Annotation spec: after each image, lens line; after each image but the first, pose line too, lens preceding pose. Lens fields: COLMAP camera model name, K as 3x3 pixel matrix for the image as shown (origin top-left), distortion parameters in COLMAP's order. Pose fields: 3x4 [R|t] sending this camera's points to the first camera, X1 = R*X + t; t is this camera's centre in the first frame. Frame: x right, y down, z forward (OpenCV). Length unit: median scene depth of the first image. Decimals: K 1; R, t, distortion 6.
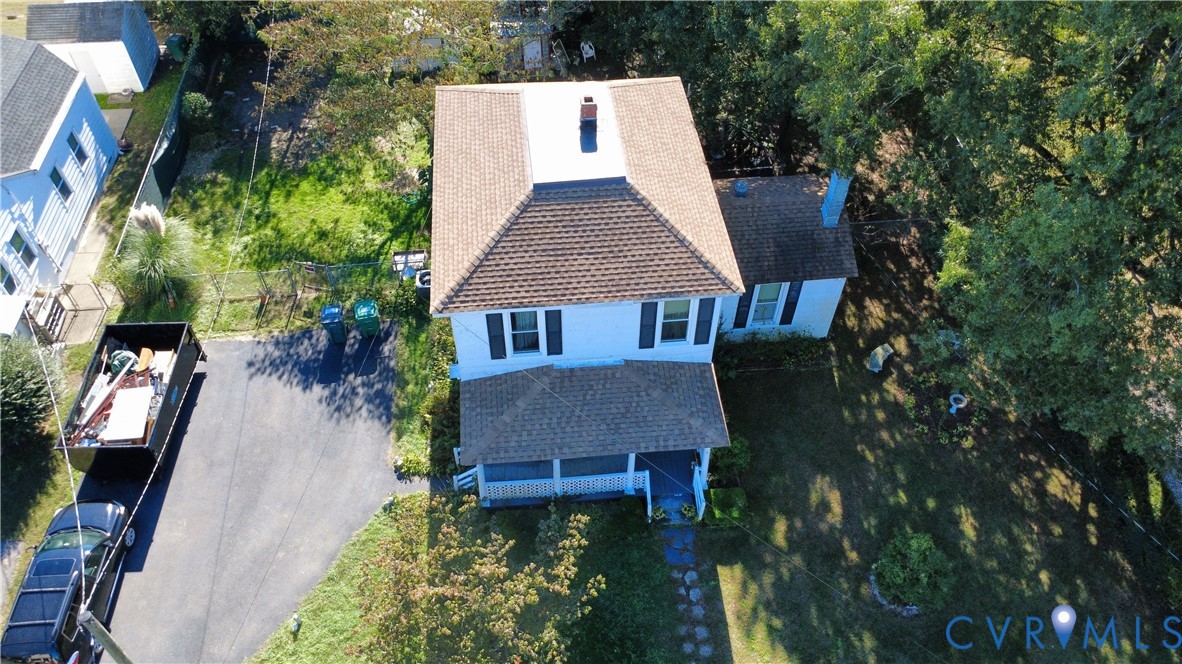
lens RADIAL K [[855.5, 0, 585.5], [0, 855.5, 327.4], [0, 0, 1]] dist [0.007221, -0.001763]
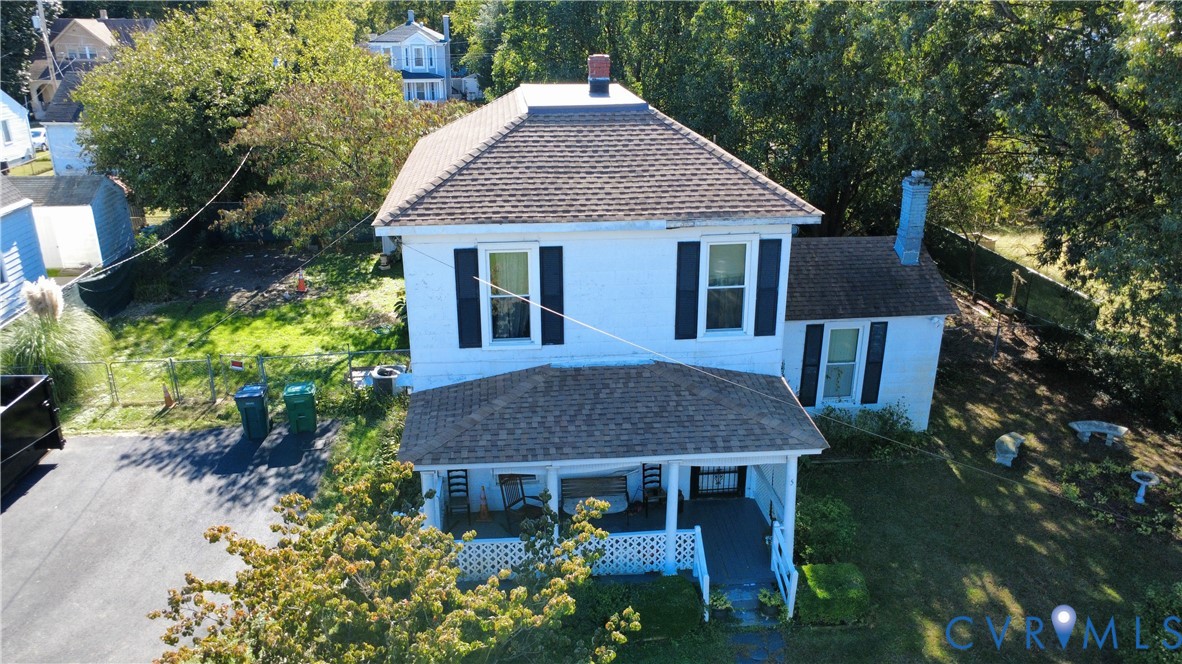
lens RADIAL K [[855.5, 0, 589.0], [0, 855.5, 331.1], [0, 0, 1]] dist [0.007221, -0.001763]
pose [[0.999988, -0.004696, -0.001006, -0.005473], [0.003662, 0.881187, -0.472754, 0.304577], [0.003106, 0.472745, 0.881194, 0.344420]]
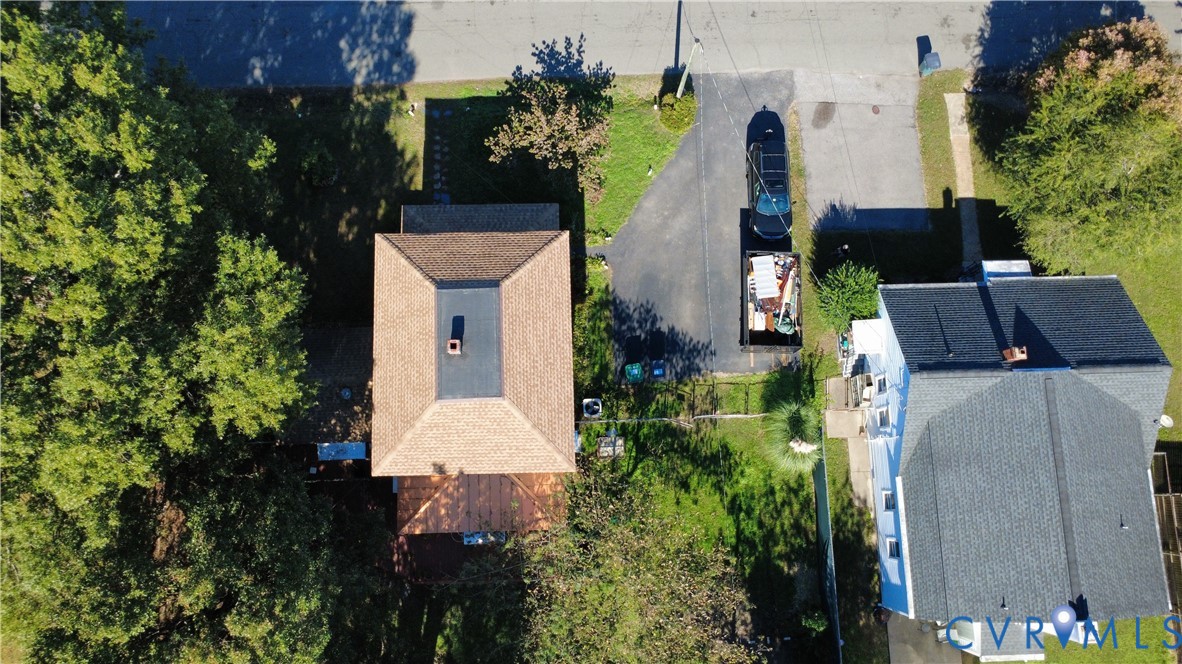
lens RADIAL K [[855.5, 0, 581.9], [0, 855.5, 326.0], [0, 0, 1]] dist [0.007221, -0.001763]
pose [[-0.997467, -0.071089, -0.002577, -0.170568], [0.042700, -0.627318, 0.777592, -1.130613], [-0.056895, 0.775512, 0.628764, 0.066829]]
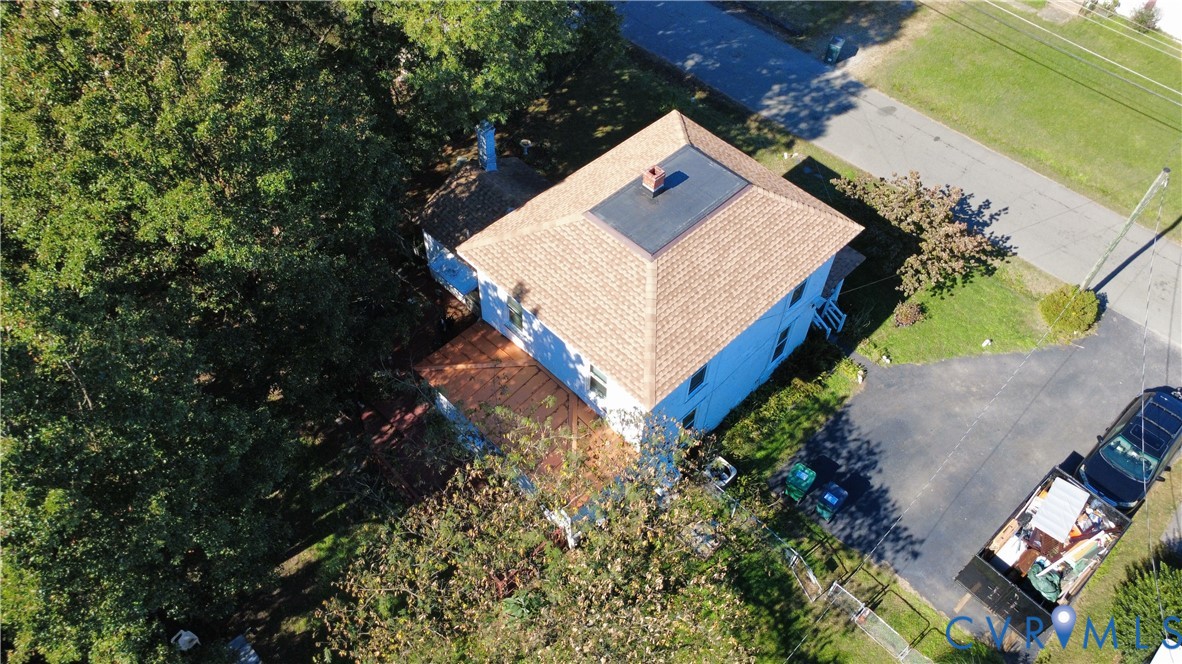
lens RADIAL K [[855.5, 0, 592.5], [0, 855.5, 329.4], [0, 0, 1]] dist [0.007221, -0.001763]
pose [[-0.630795, -0.613460, 0.475147, -0.489104], [0.572922, 0.044758, 0.818387, -0.999216], [-0.523314, 0.788457, 0.323231, 0.724576]]
